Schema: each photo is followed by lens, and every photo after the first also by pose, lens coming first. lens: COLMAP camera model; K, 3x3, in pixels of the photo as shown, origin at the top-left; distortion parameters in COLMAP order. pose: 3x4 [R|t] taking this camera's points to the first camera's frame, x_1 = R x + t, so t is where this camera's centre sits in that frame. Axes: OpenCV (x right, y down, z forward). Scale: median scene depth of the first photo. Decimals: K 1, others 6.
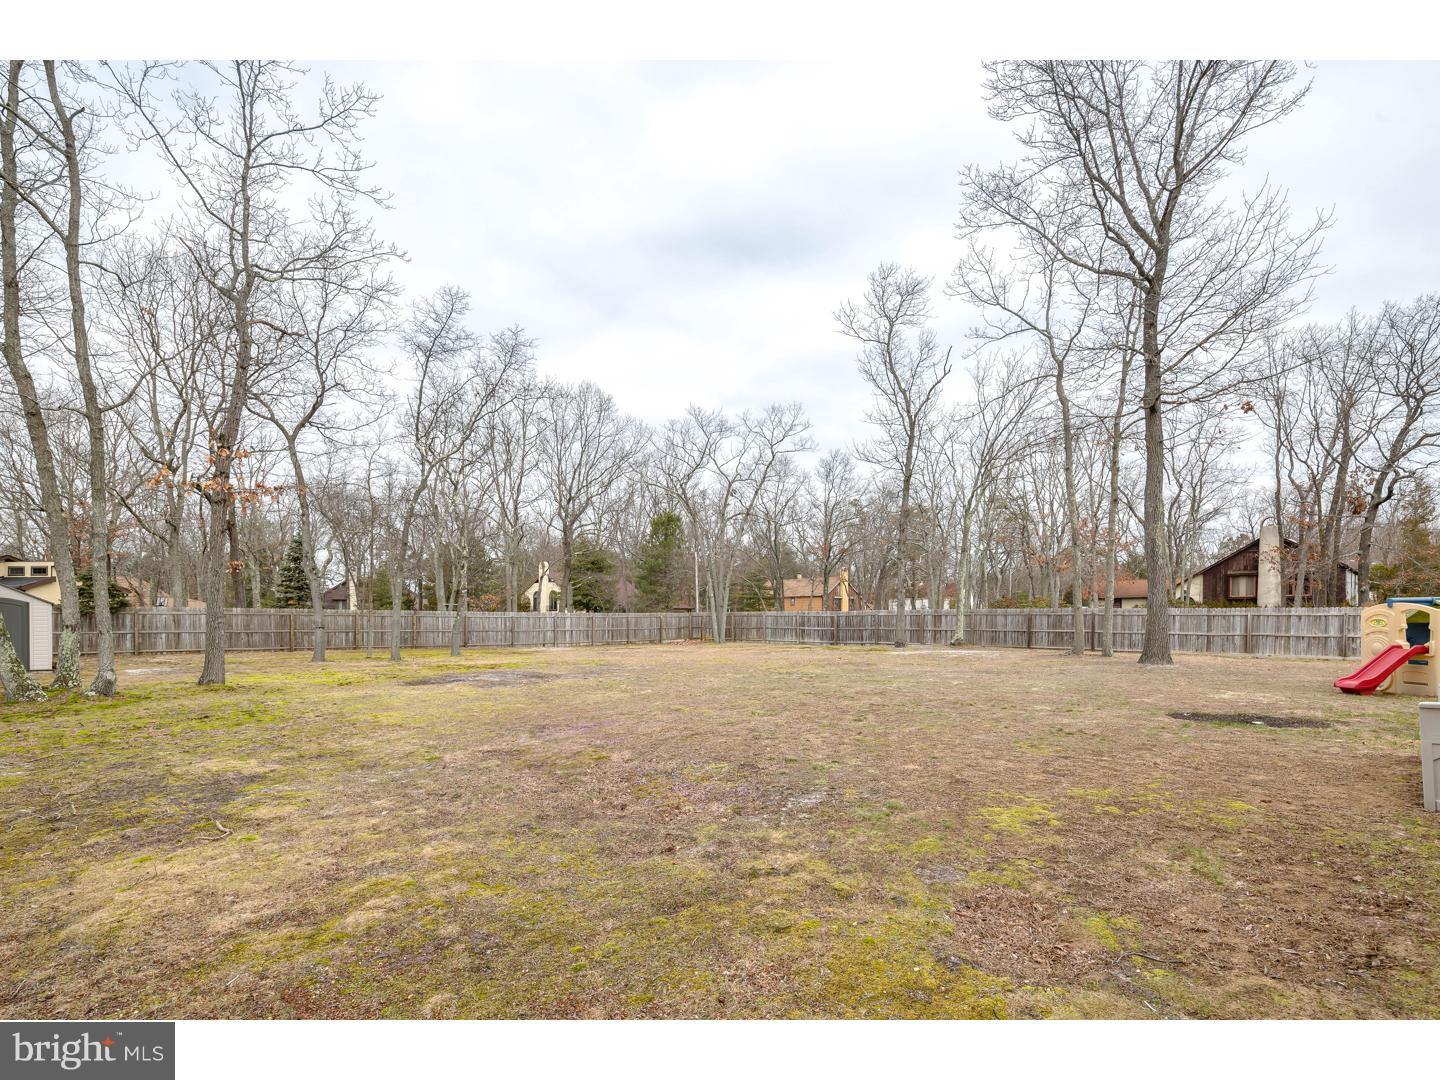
lens RADIAL K [[707.0, 0, 716.1], [0, 707.0, 542.5], [0, 0, 1]] dist [0.000320, -0.002392]
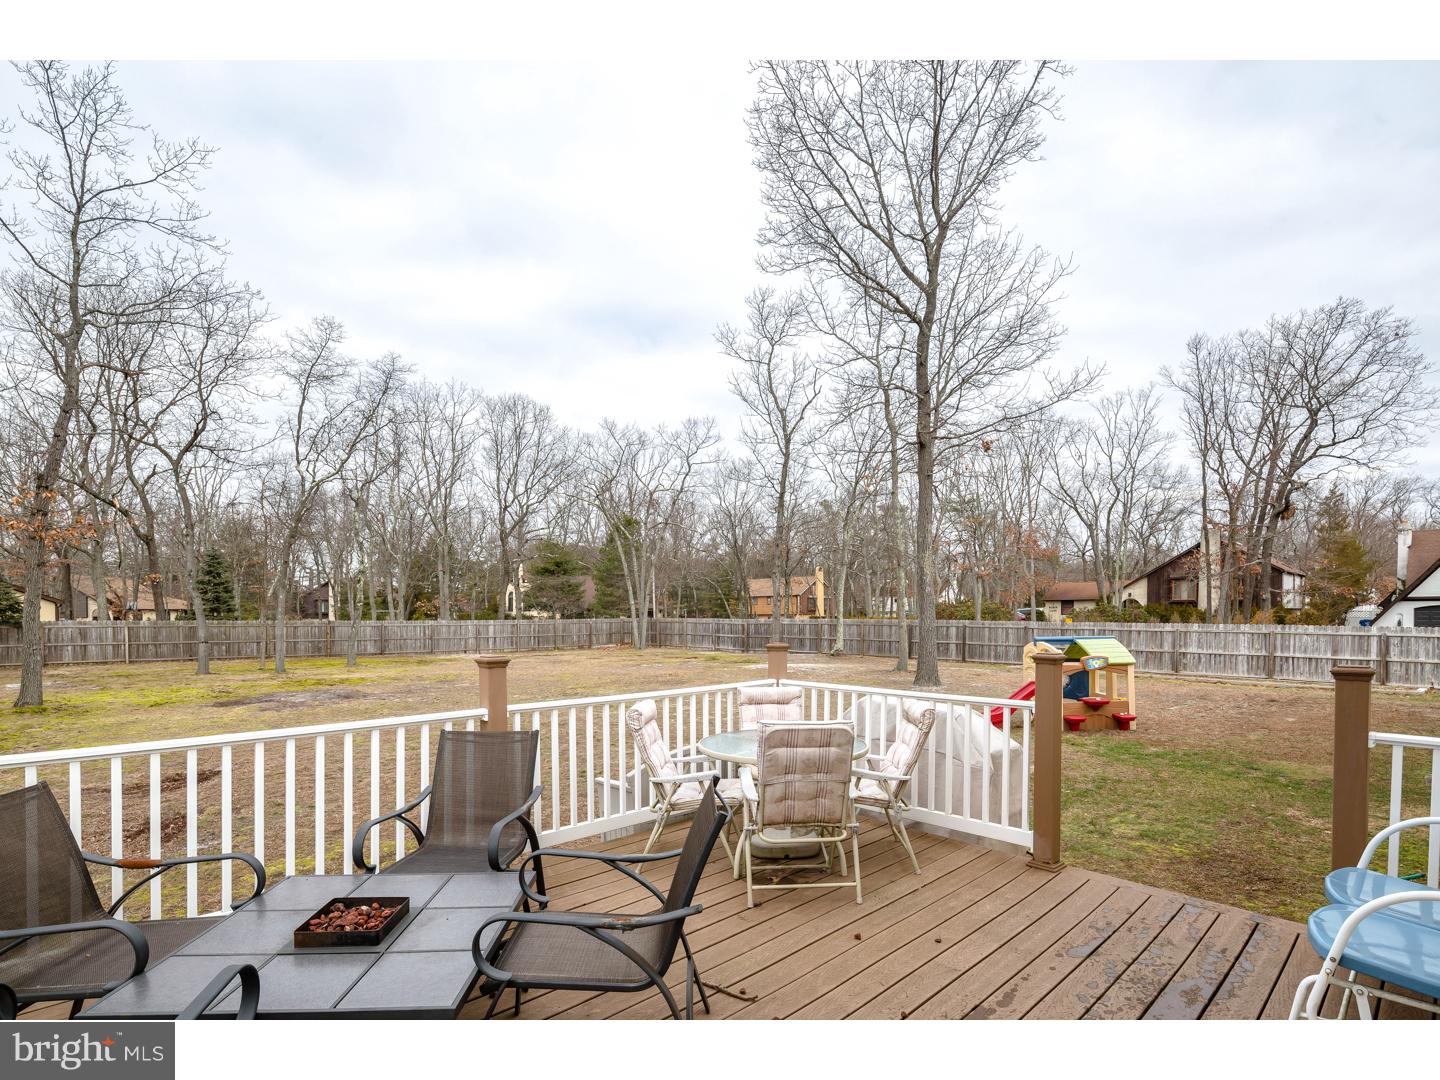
lens RADIAL K [[707.0, 0, 723.9], [0, 707.0, 537.8], [0, 0, 1]] dist [0.000320, -0.002392]
pose [[0.999908, -0.002399, -0.013386, 0.193851], [0.002436, 0.999993, 0.002771, -0.030774], [0.013380, -0.002803, 0.999907, -0.034706]]
